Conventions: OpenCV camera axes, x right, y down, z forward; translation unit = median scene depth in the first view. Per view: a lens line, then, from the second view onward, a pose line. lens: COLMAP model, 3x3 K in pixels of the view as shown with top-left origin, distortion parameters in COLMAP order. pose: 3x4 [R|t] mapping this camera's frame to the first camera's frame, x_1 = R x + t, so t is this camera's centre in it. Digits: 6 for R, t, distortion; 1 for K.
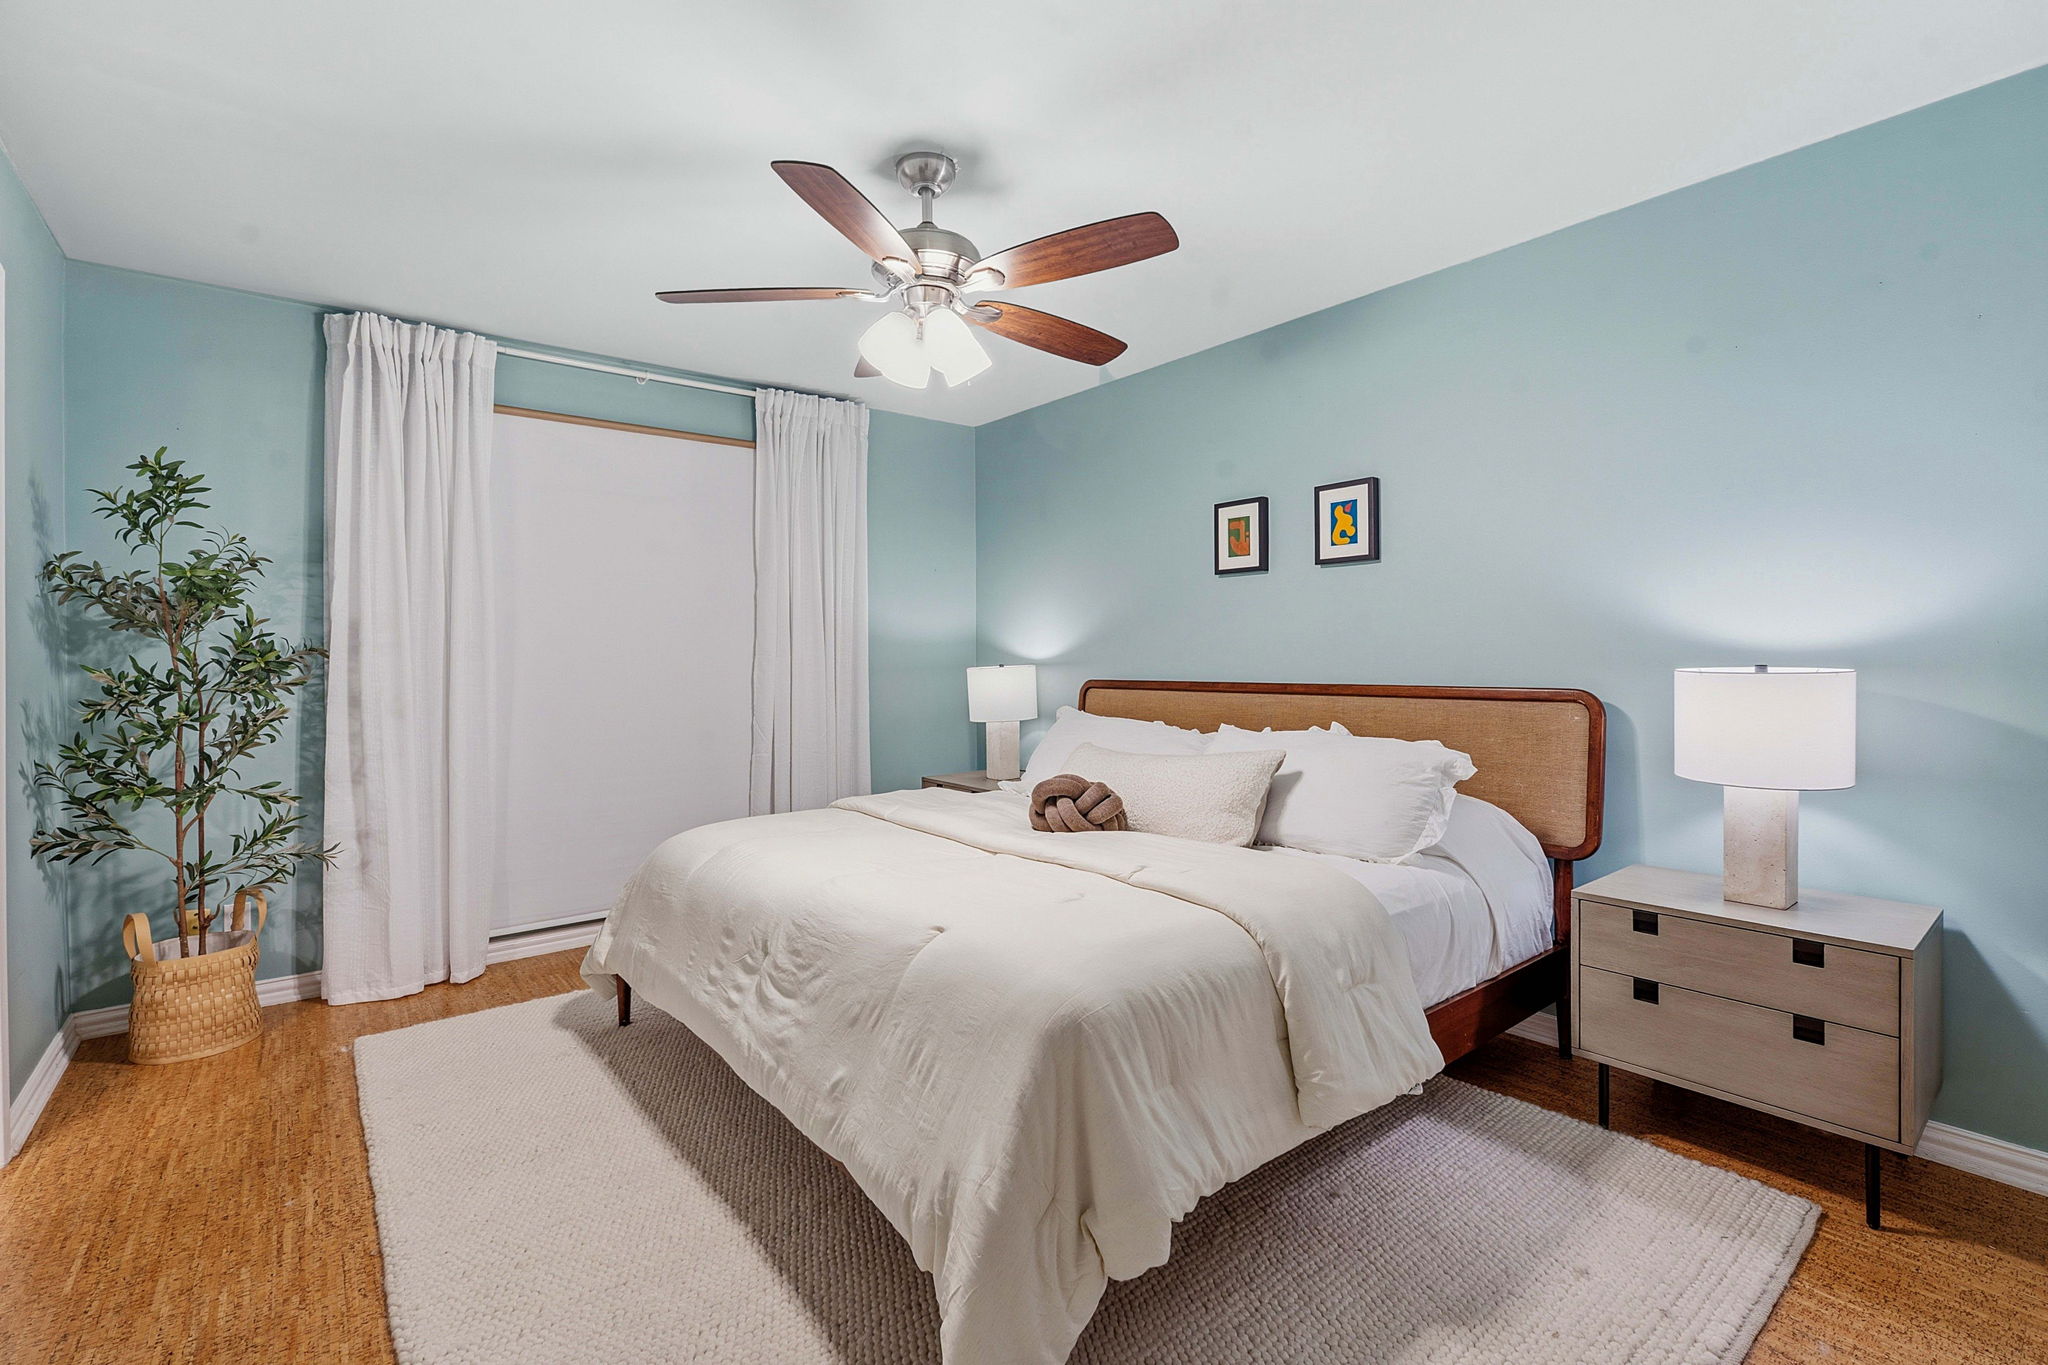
lens RADIAL K [[918.2, 0, 1010.8], [0, 918.2, 650.4], [0, 0, 1]] dist [0.000422, 0.000050]
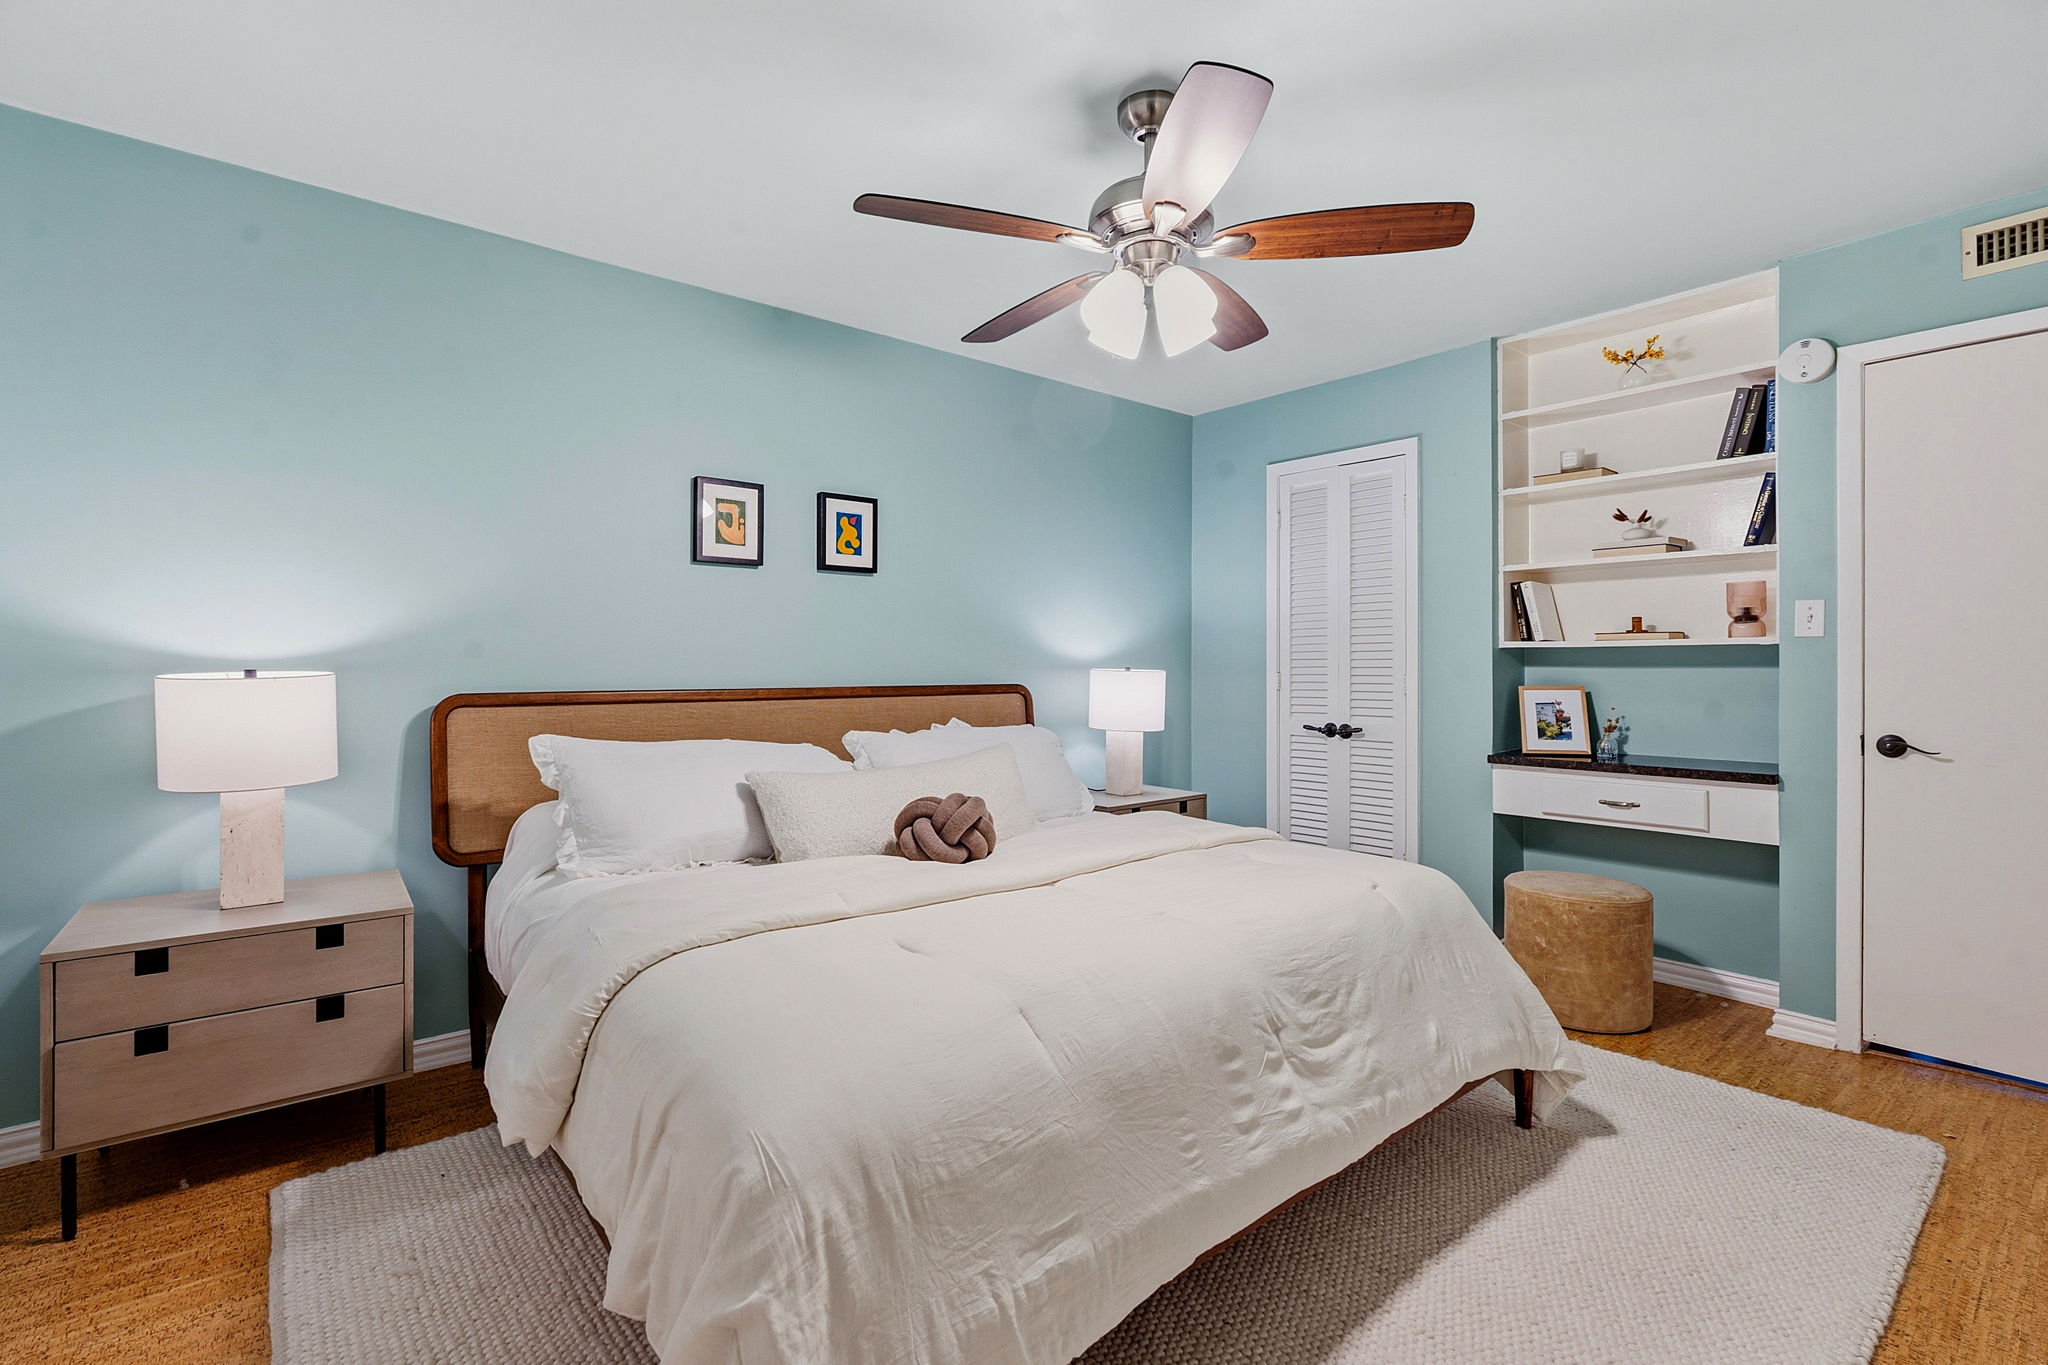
lens RADIAL K [[919.9, 0, 981.8], [0, 919.9, 667.6], [0, 0, 1]] dist [-0.002090, -0.000062]
pose [[-0.001381, -0.001627, 0.999998, -0.716391], [-0.010930, 0.999939, 0.001611, 0.013302], [-0.999939, -0.010928, -0.001398, 0.854957]]
